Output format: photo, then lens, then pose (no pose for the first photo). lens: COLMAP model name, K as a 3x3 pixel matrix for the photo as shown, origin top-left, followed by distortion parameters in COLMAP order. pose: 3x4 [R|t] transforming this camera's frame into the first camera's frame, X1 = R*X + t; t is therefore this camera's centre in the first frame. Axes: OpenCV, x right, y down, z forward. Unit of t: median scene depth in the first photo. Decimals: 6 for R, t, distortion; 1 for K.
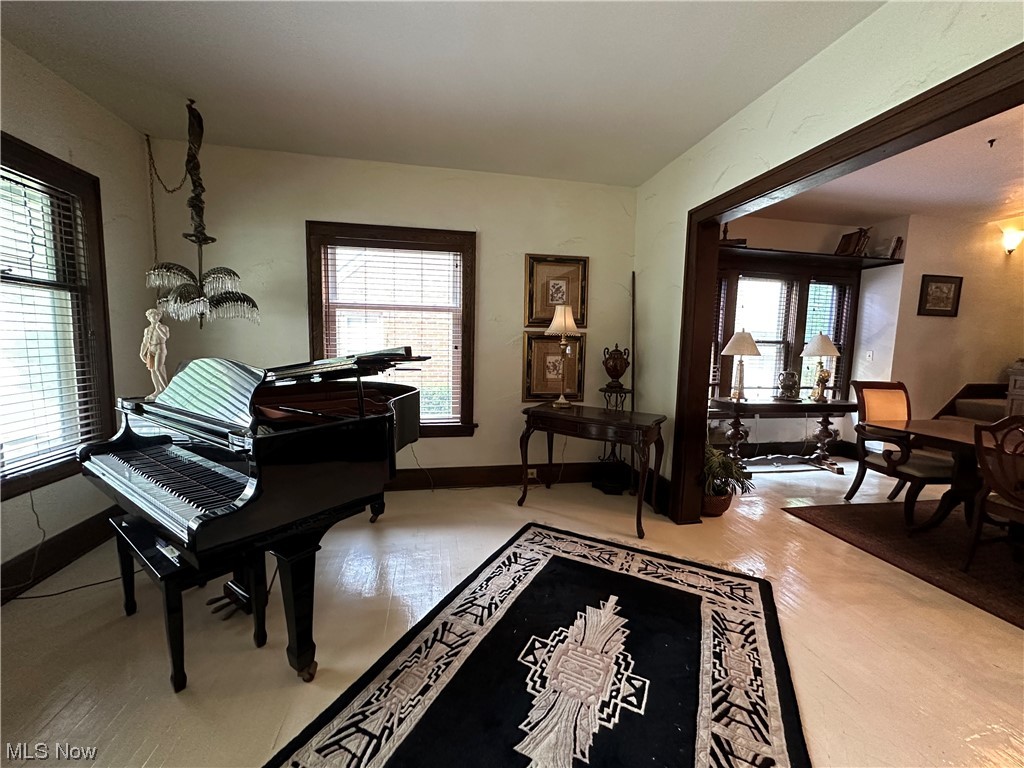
lens RADIAL K [[409.5, 0, 512.2], [0, 409.5, 384.2], [0, 0, 1]] dist [-0.000746, 0.000554]
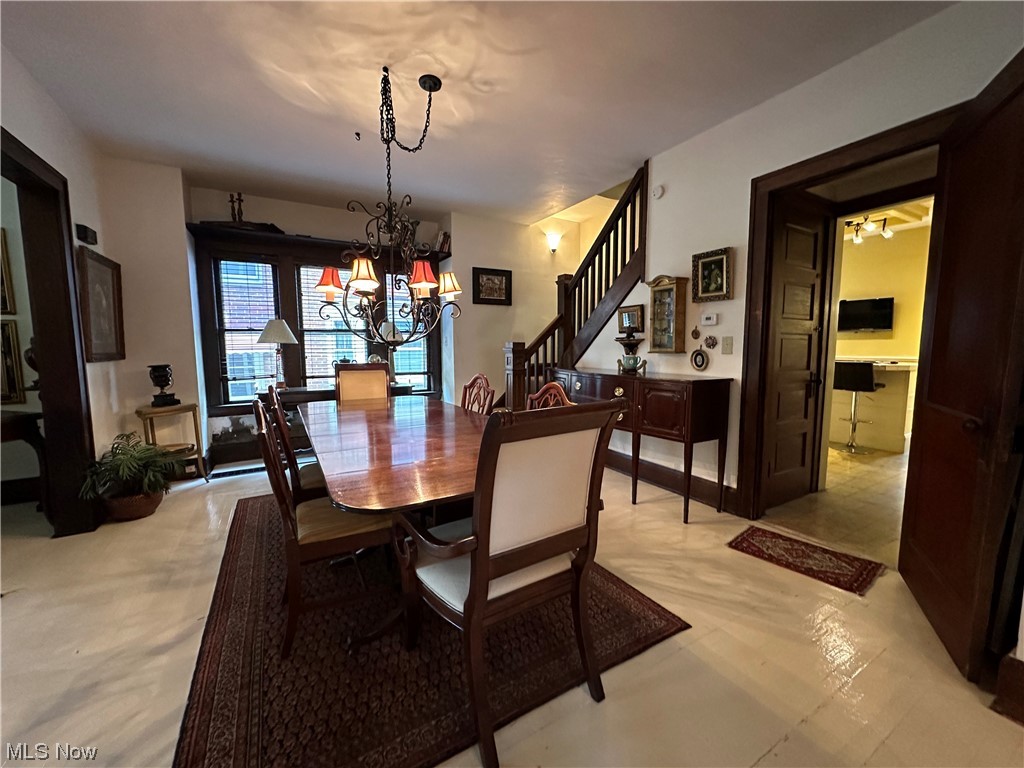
lens RADIAL K [[409.5, 0, 510.7], [0, 409.5, 383.3], [0, 0, 1]] dist [-0.000746, 0.000554]
pose [[0.945684, -0.057948, 0.319880, 0.718485], [0.059709, 0.998207, 0.004308, 0.048554], [-0.319556, 0.015025, 0.947448, -0.084197]]
